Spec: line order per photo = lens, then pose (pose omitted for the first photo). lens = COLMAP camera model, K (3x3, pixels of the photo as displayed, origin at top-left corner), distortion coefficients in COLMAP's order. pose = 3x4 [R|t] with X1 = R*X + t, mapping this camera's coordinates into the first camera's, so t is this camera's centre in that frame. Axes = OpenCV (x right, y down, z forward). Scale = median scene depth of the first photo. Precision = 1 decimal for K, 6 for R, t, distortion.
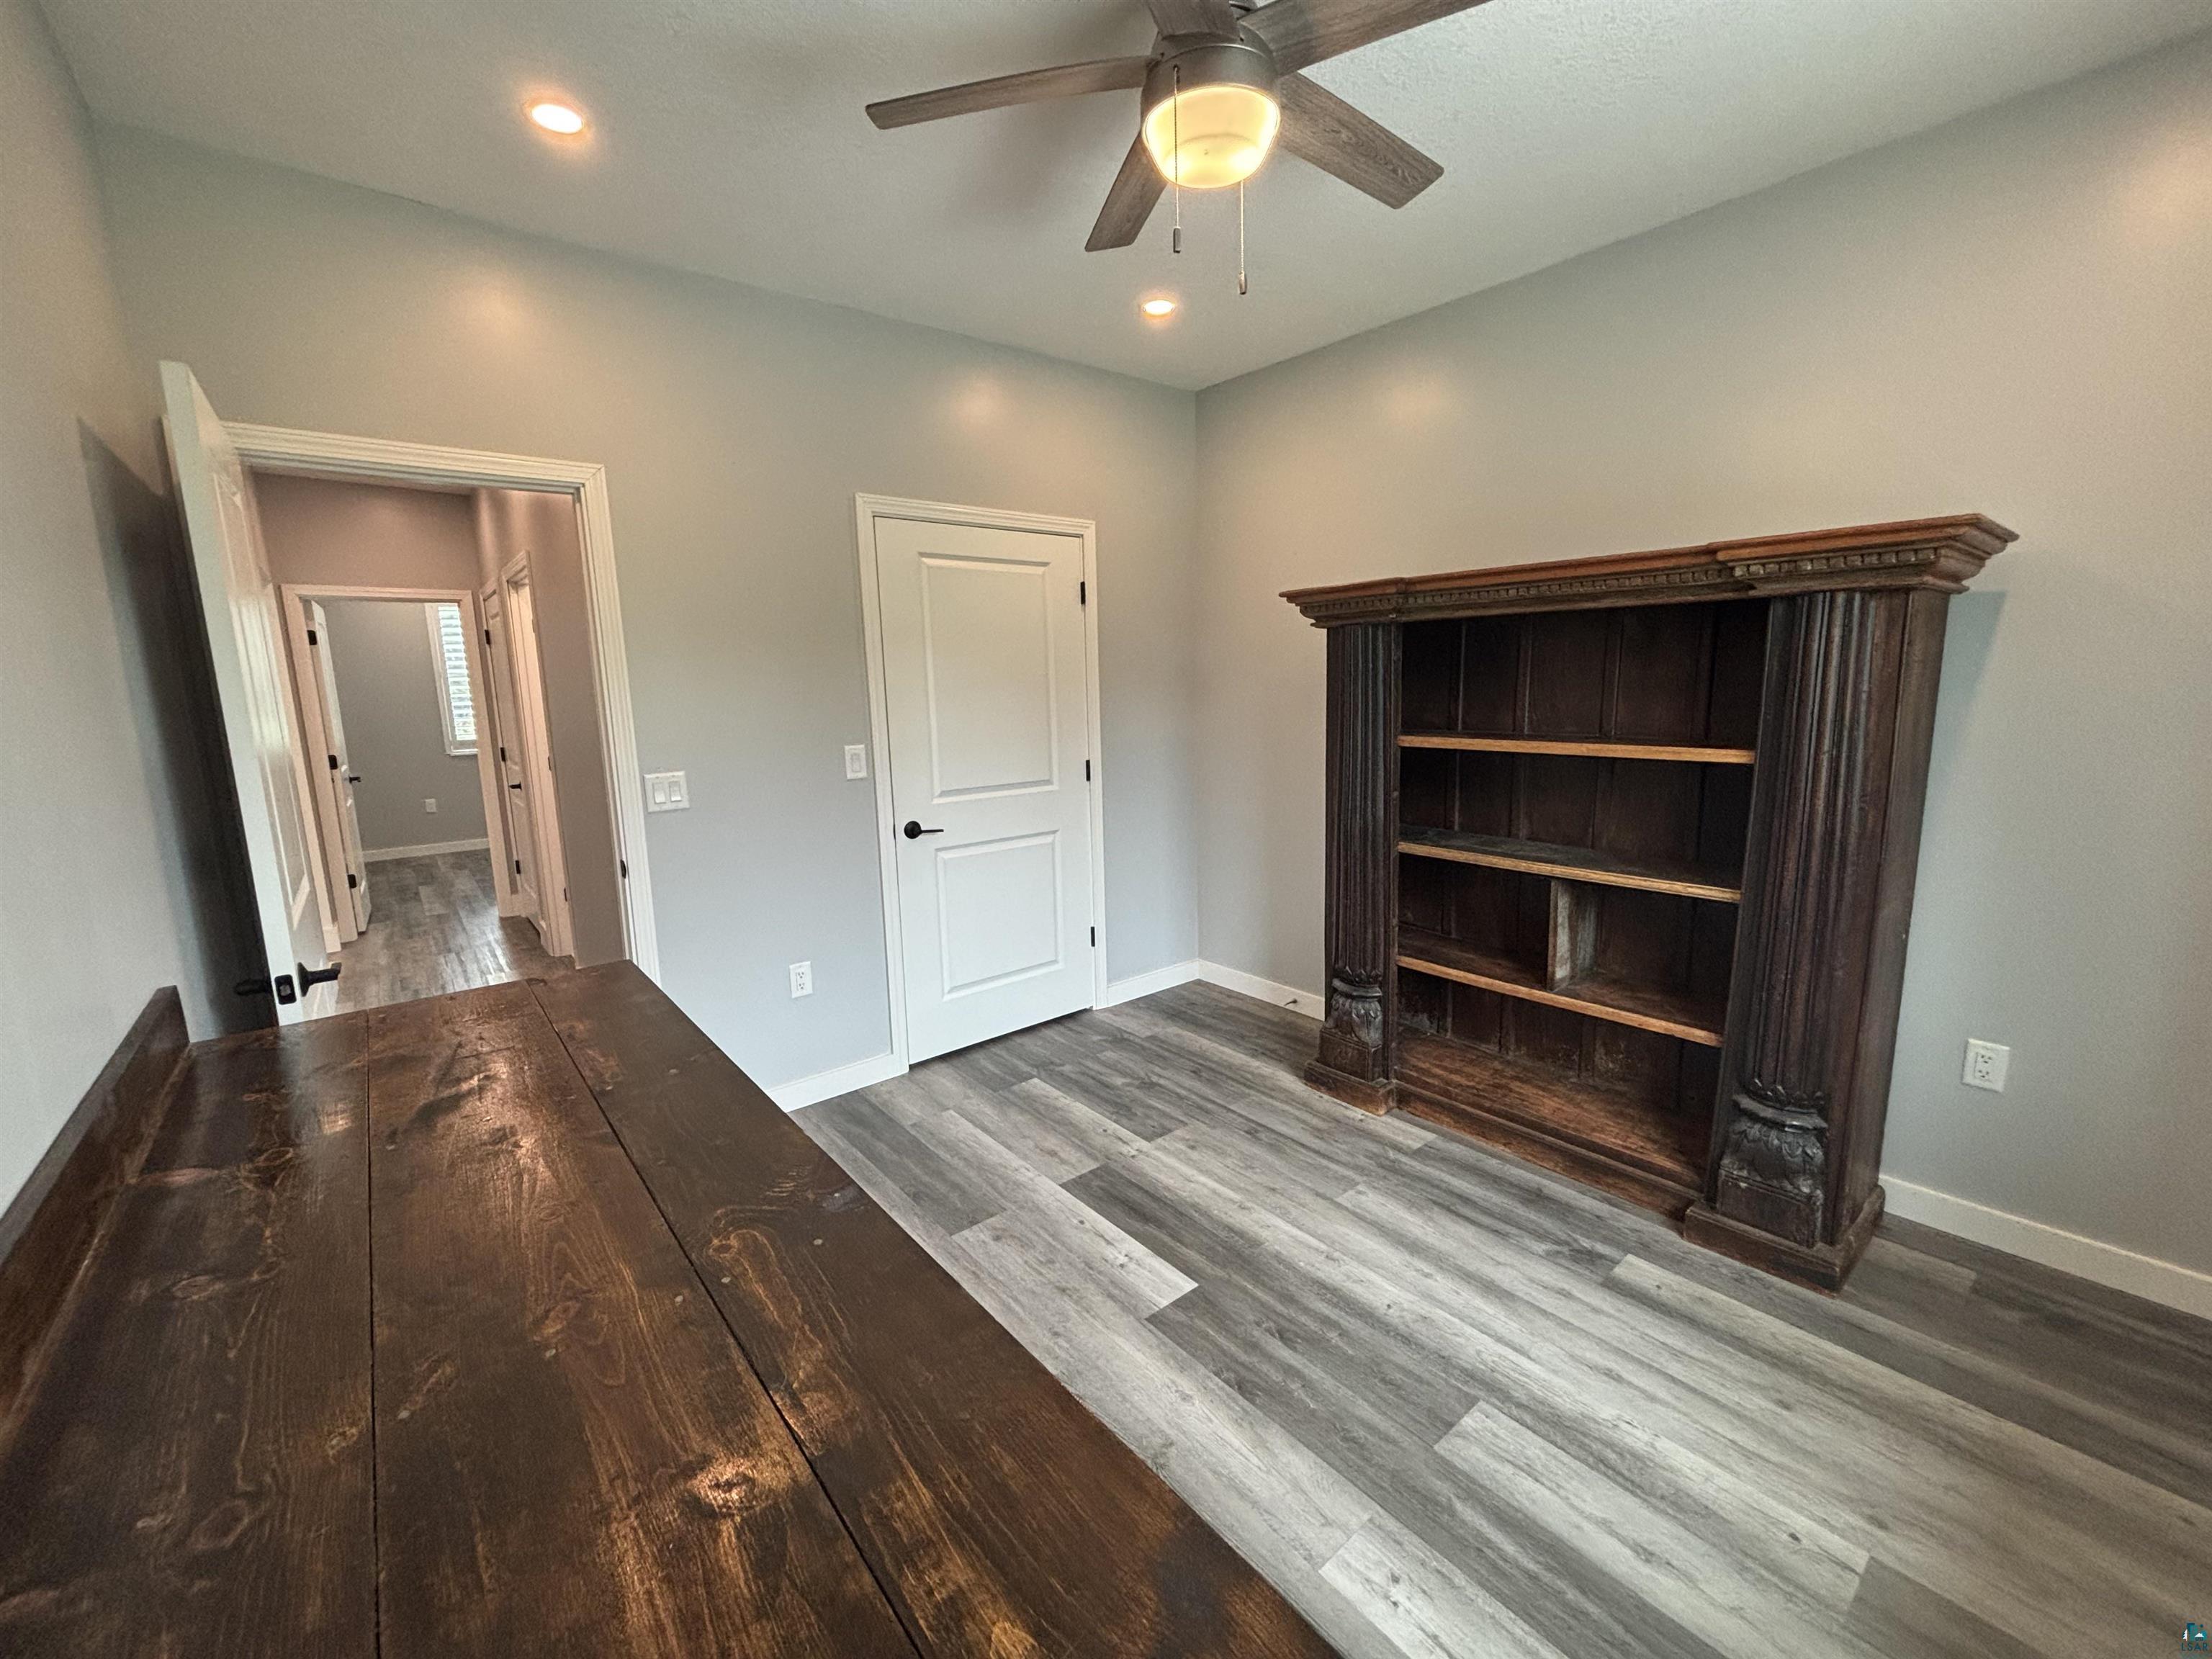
lens RADIAL K [[896.1, 0, 1108.9], [0, 896.1, 825.0], [0, 0, 1]] dist [-0.007905, -0.000214]
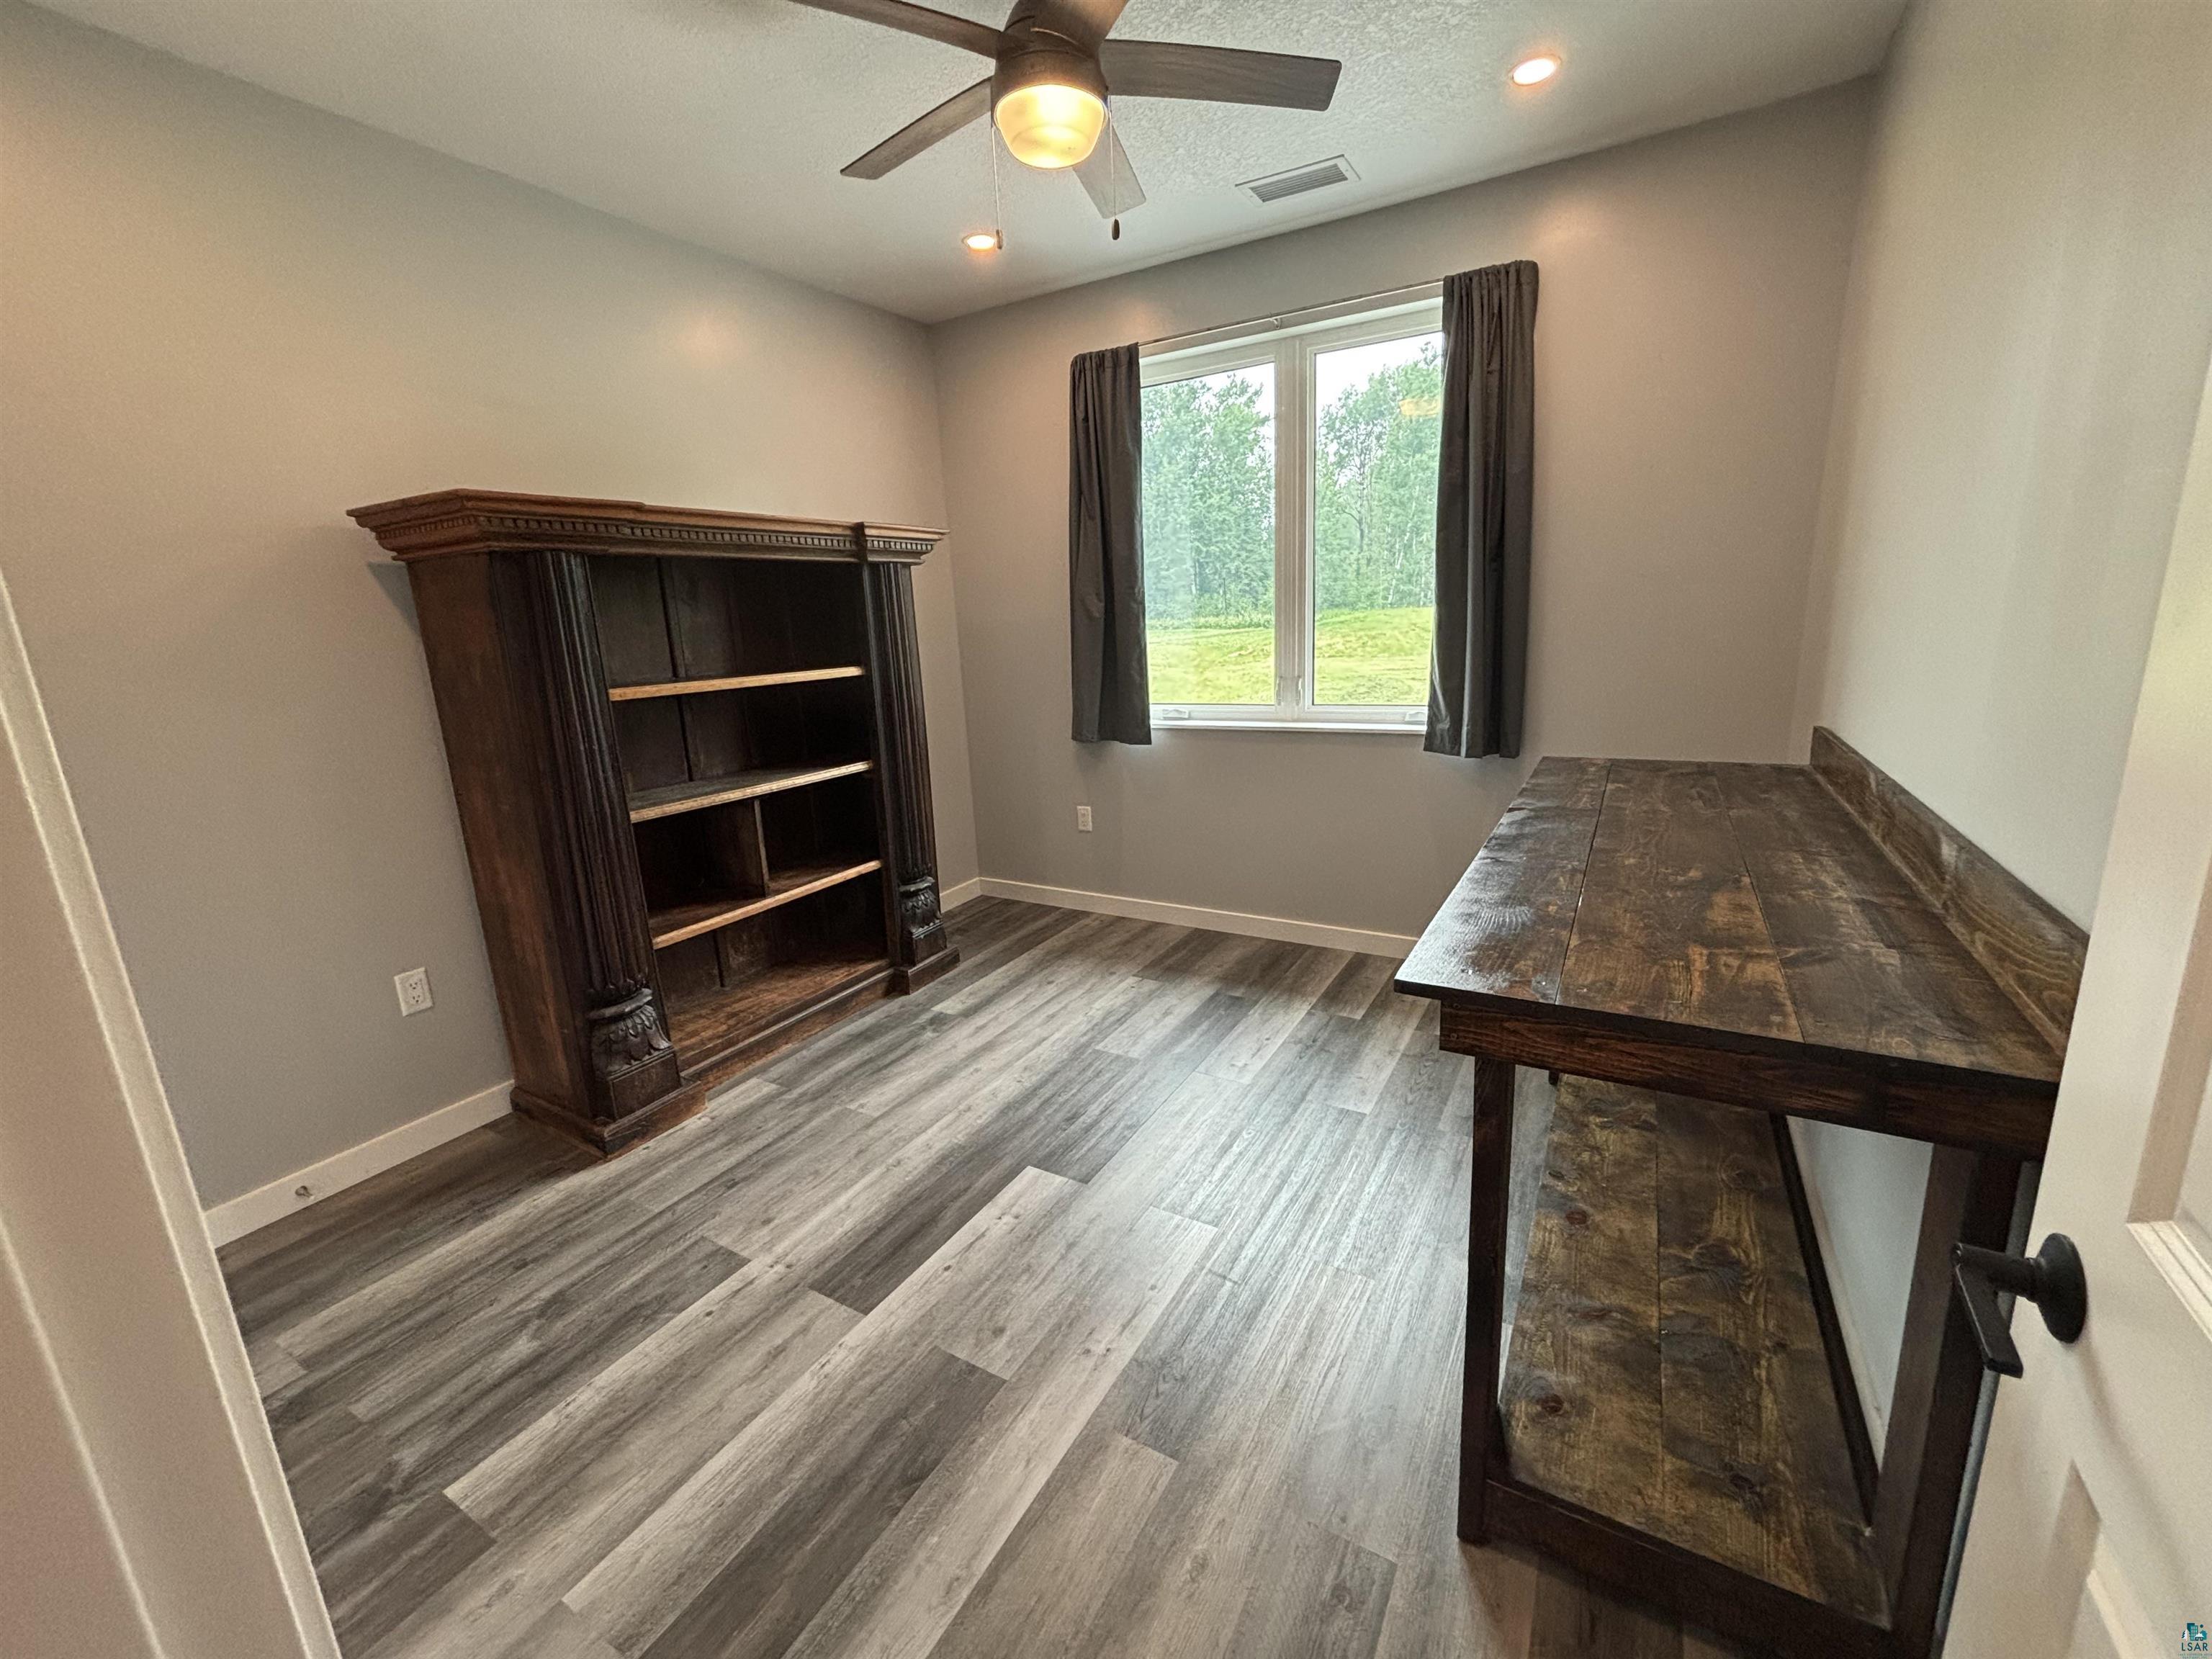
lens RADIAL K [[896.1, 0, 1108.9], [0, 896.1, 825.0], [0, 0, 1]] dist [-0.007905, -0.000214]
pose [[-0.348600, -0.177605, 0.920291, -0.743852], [0.203753, 0.944041, 0.259368, -0.117015], [-0.914857, 0.277928, -0.292905, 0.969588]]
